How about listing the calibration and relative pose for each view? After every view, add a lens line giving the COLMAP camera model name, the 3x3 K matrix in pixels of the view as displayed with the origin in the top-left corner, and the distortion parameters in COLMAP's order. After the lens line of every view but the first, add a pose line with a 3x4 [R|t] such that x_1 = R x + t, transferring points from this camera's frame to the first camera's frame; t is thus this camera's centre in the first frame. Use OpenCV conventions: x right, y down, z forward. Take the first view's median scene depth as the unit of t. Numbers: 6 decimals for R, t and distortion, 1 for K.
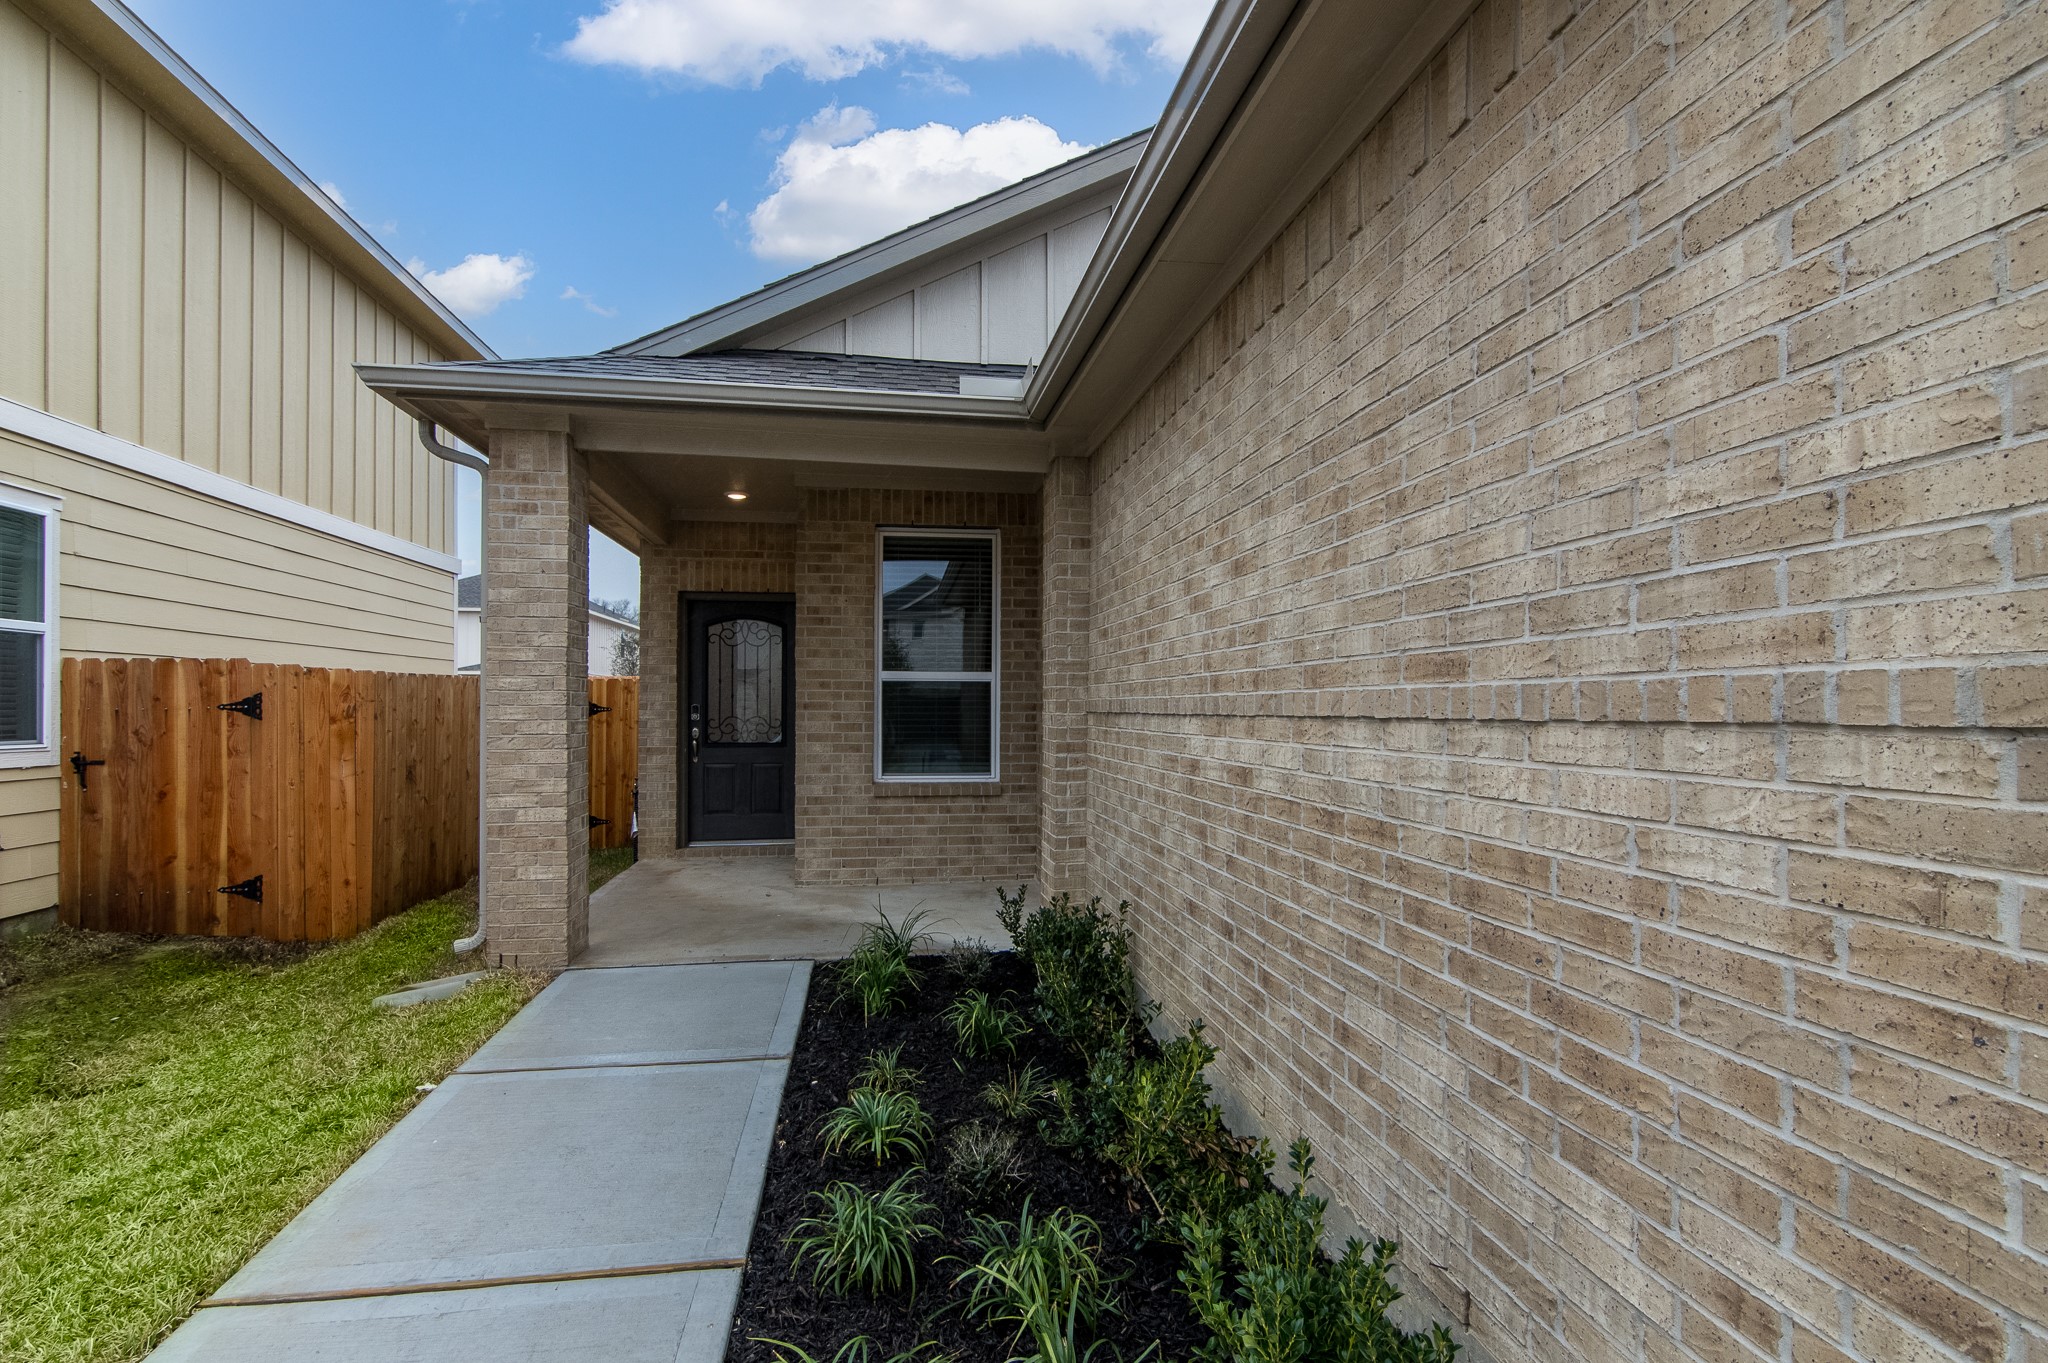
lens RADIAL K [[993.3, 0, 1021.6], [0, 993.3, 695.0], [0, 0, 1]] dist [-0.000163, 0.000761]
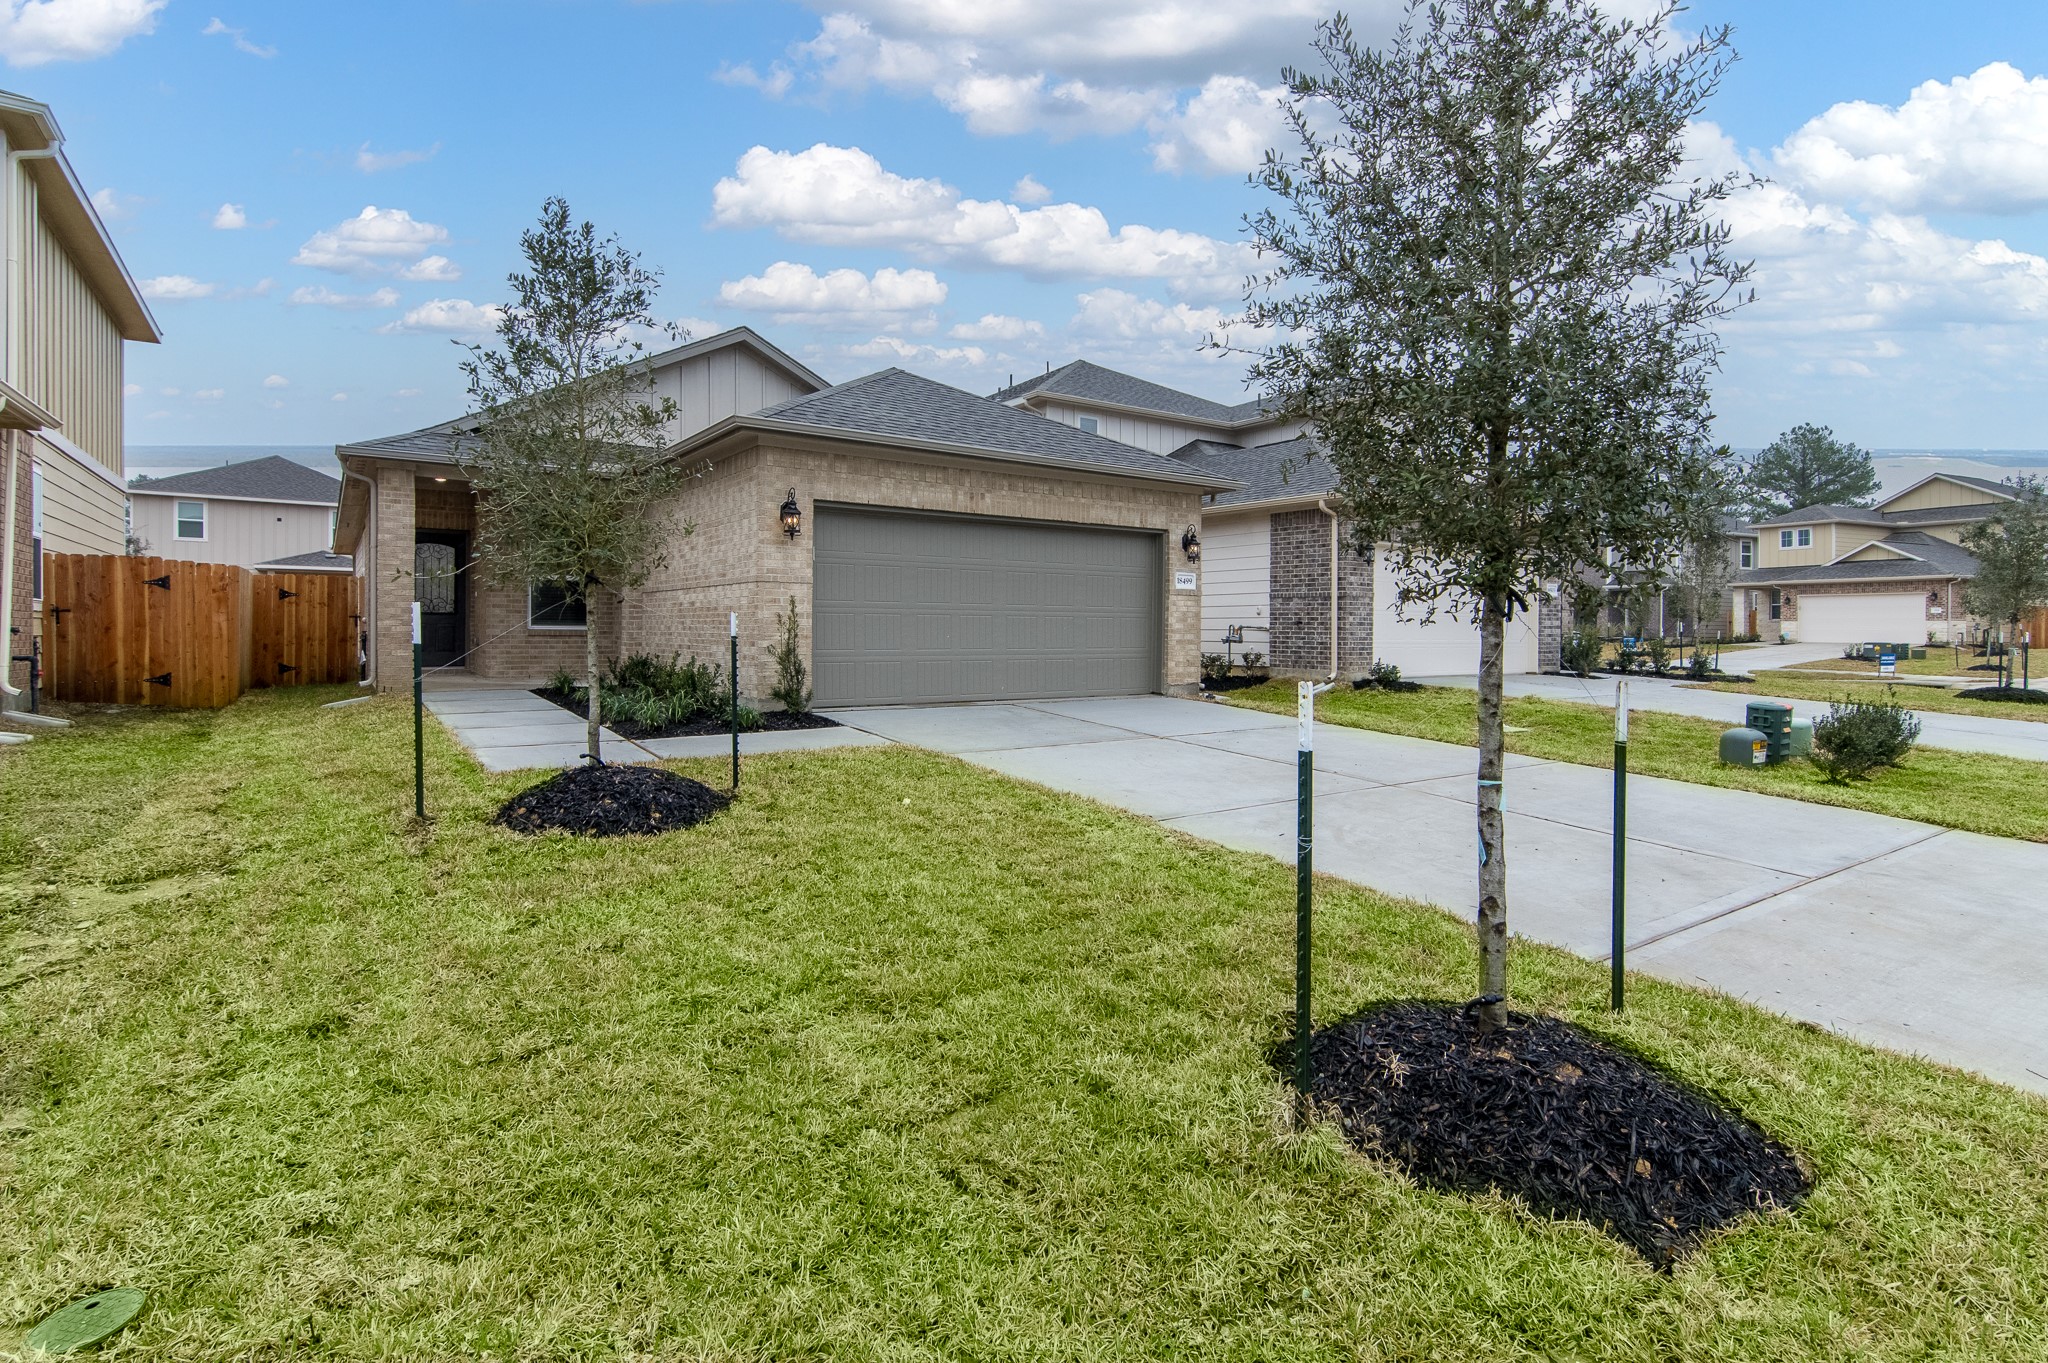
lens RADIAL K [[993.3, 0, 1017.0], [0, 993.3, 636.6], [0, 0, 1]] dist [-0.000163, 0.000761]
pose [[0.897076, 0.003815, 0.441859, -0.162128], [-0.014084, 0.999701, 0.019964, 0.054098], [-0.441651, -0.024132, 0.896862, -1.405381]]
